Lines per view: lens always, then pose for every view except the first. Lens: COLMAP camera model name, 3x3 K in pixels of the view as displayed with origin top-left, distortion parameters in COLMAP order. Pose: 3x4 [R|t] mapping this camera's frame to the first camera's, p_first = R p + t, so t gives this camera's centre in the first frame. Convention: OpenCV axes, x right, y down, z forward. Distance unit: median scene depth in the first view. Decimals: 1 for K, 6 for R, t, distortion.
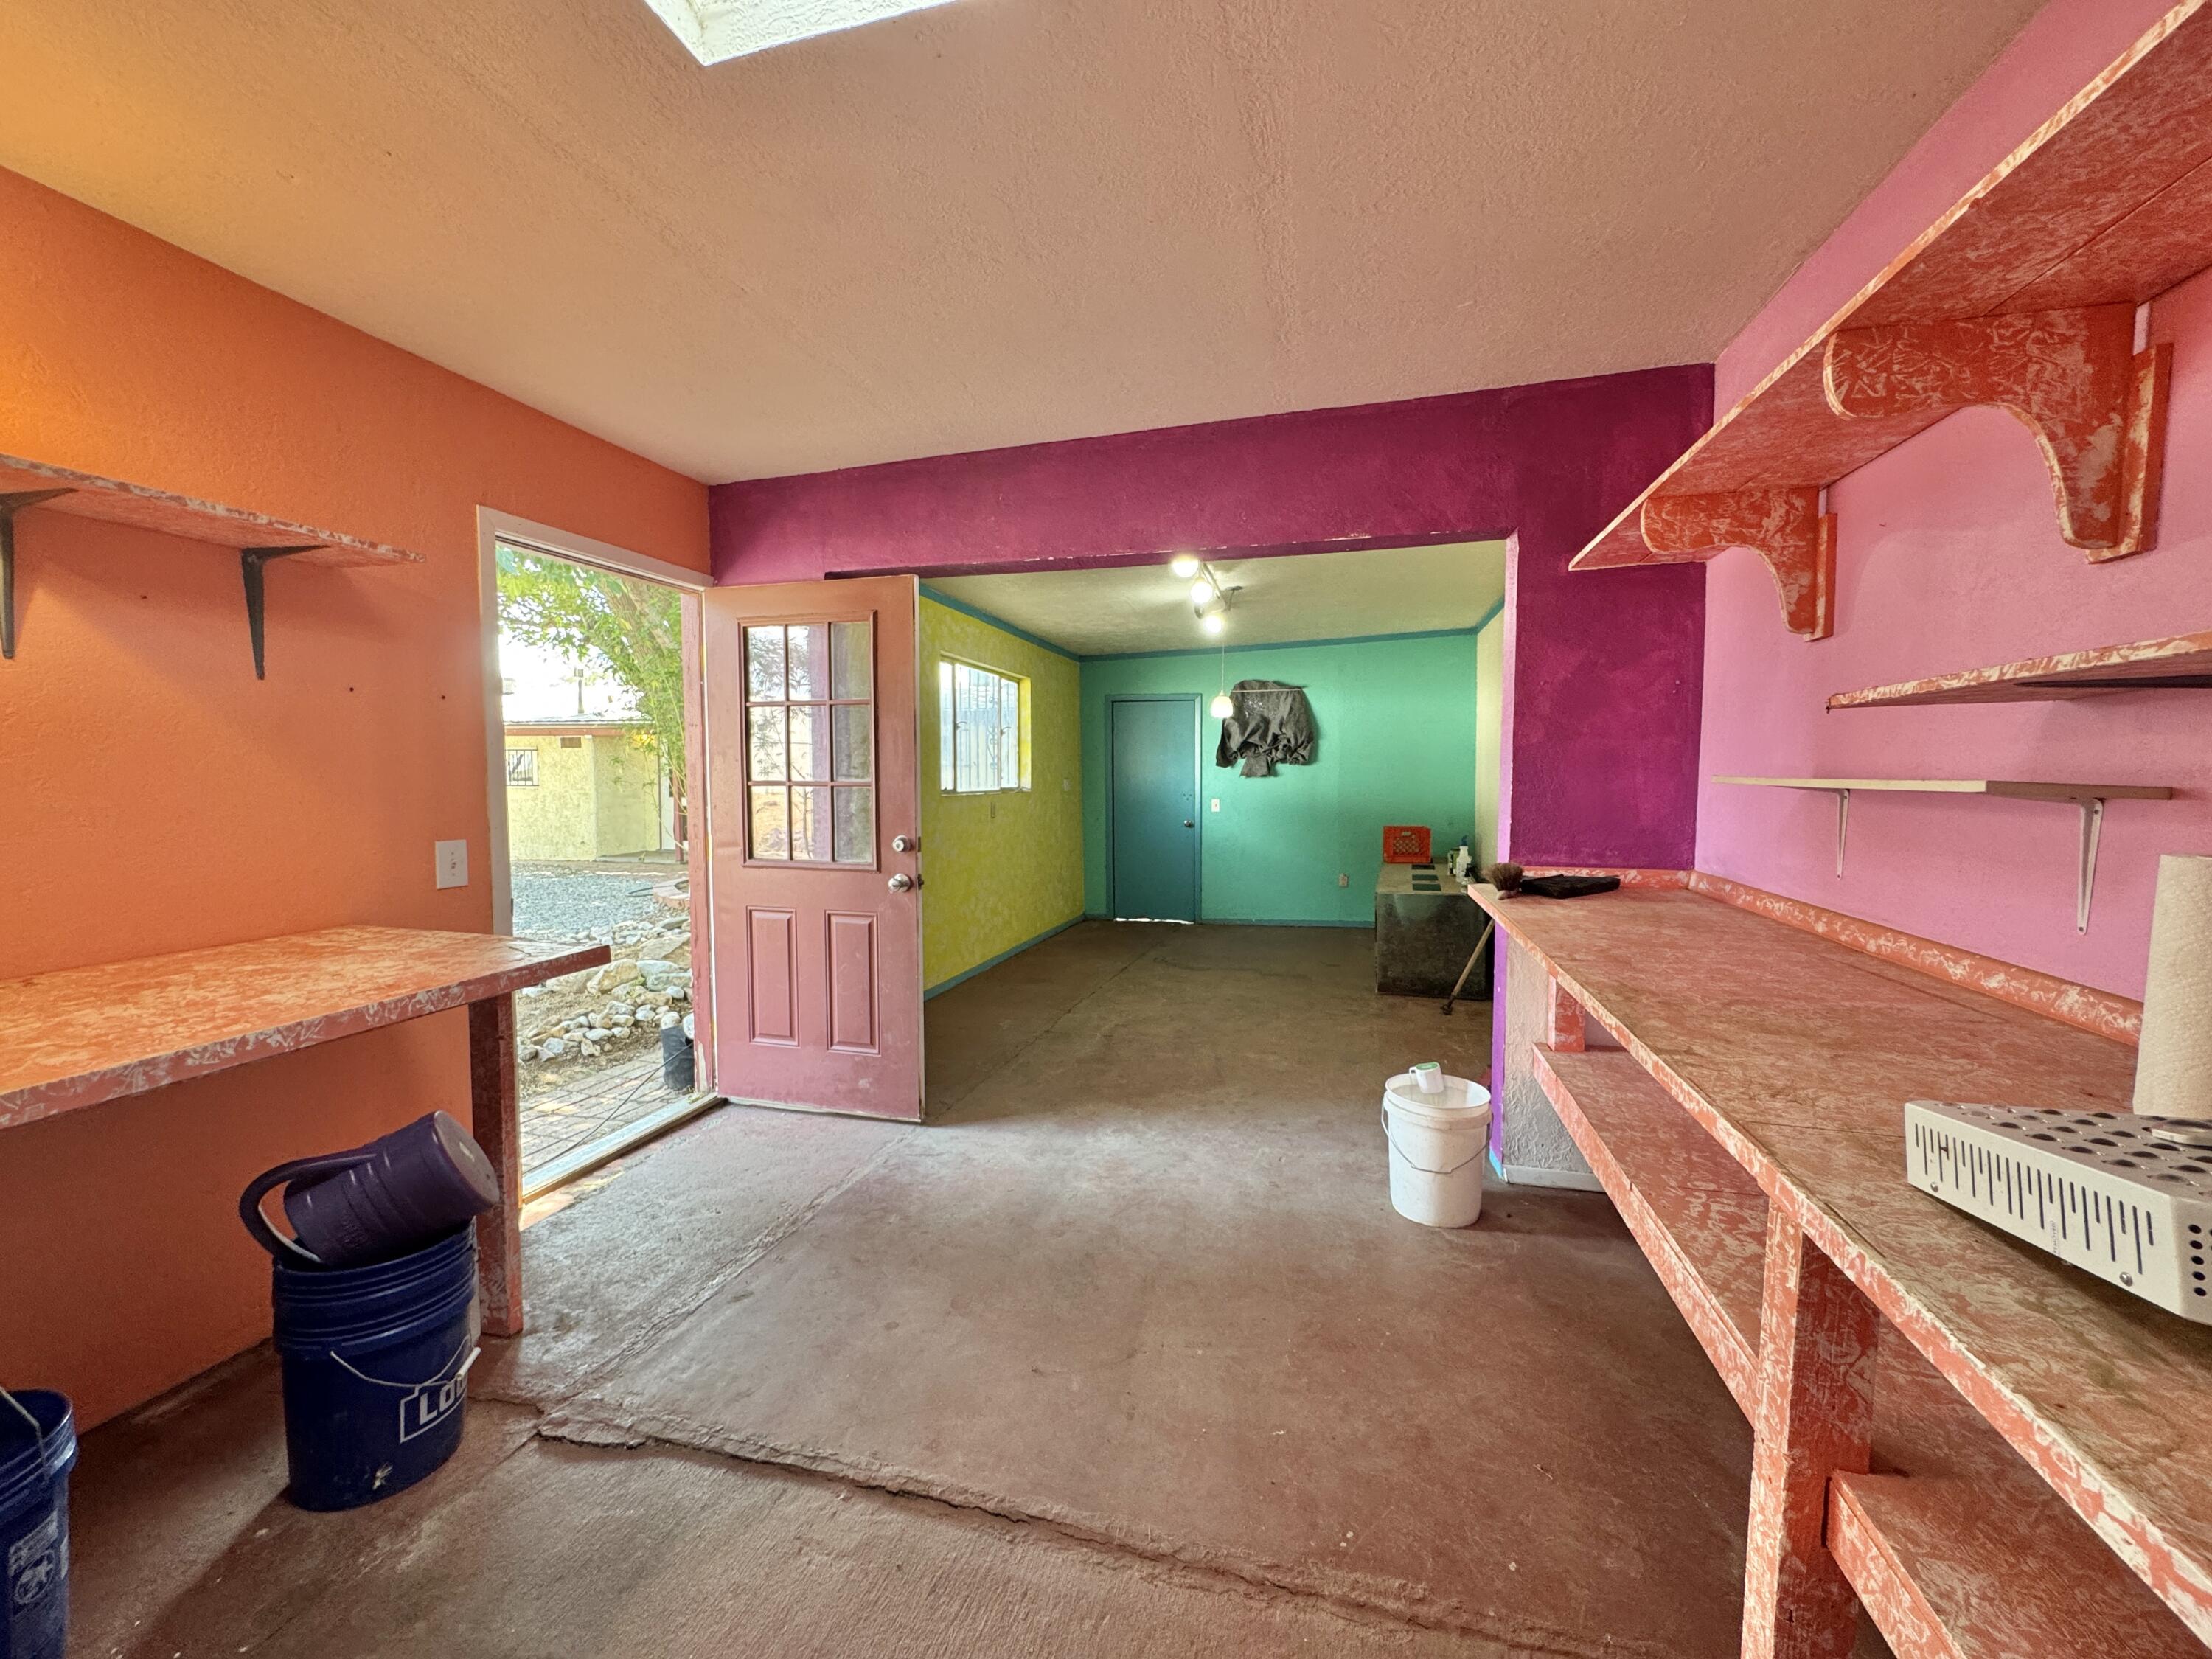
lens RADIAL K [[890.7, 0, 1107.3], [0, 890.7, 829.2], [0, 0, 1]] dist [-0.002714, -0.000047]
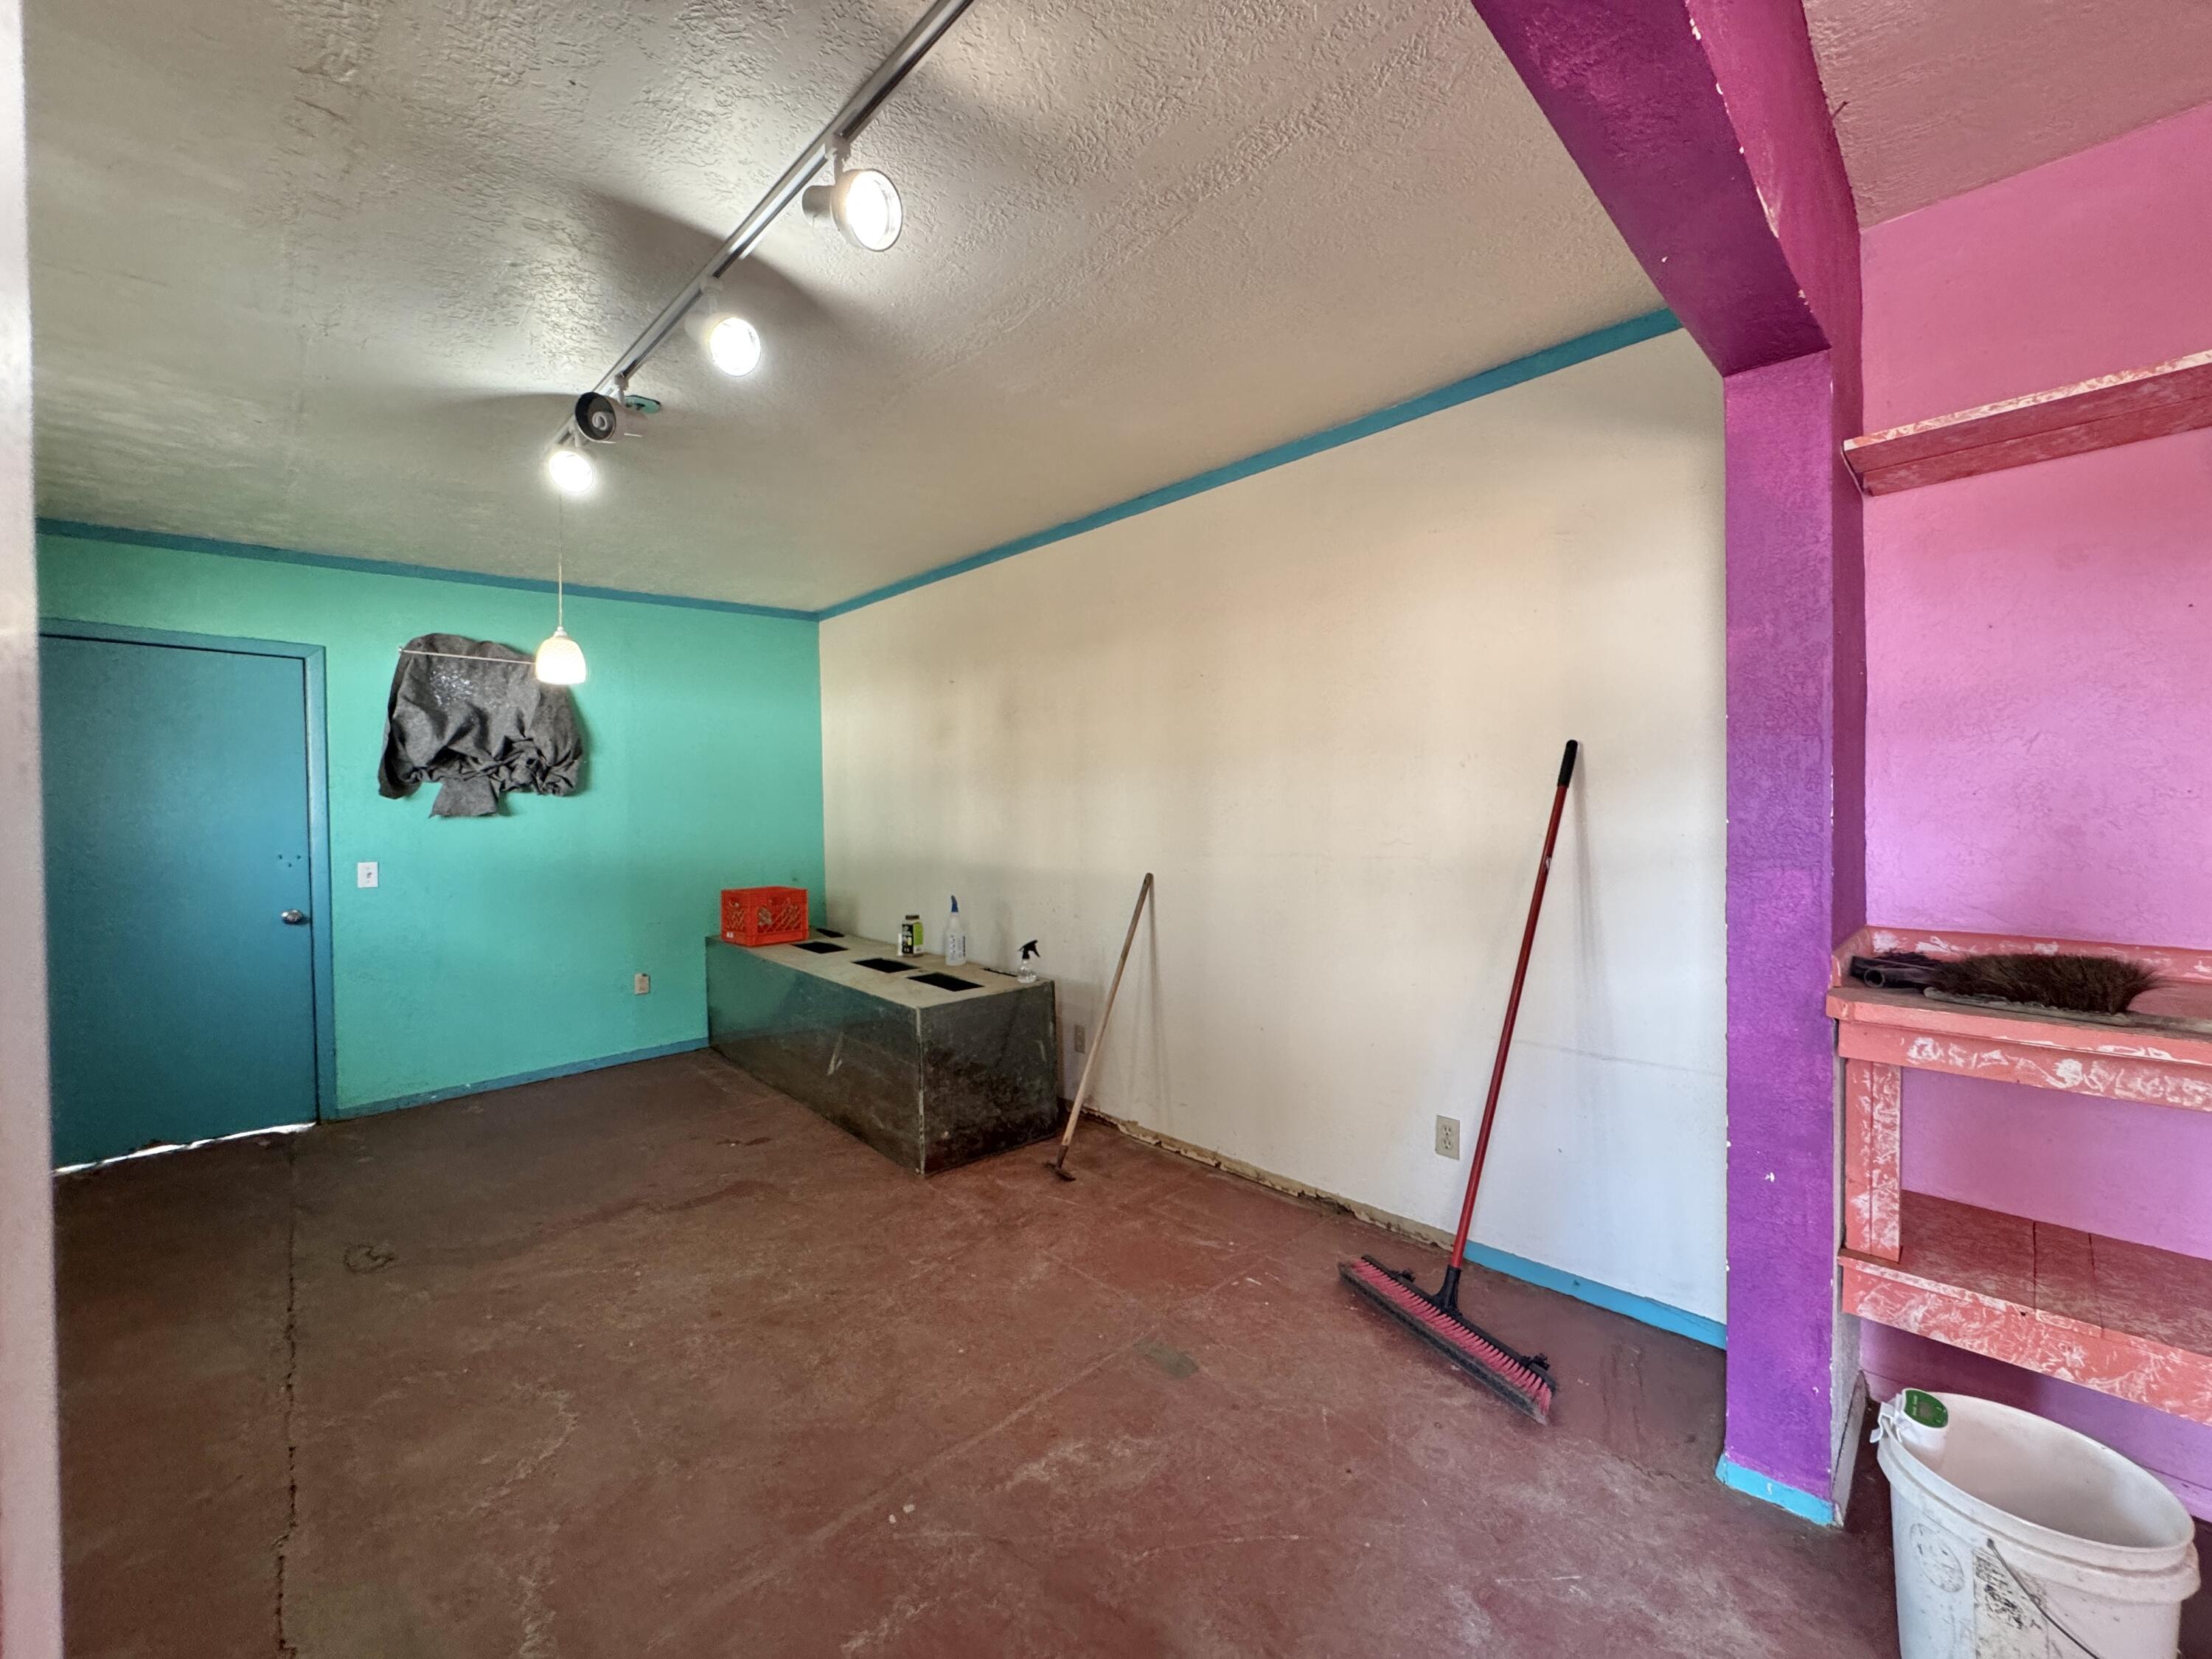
lens RADIAL K [[890.7, 0, 1098.3], [0, 890.7, 819.8], [0, 0, 1]] dist [-0.002714, -0.000047]
pose [[0.515656, -0.010357, 0.856733, -0.095023], [0.063204, 0.997662, -0.025981, -0.019573], [-0.854461, 0.067546, 0.515105, 0.404633]]
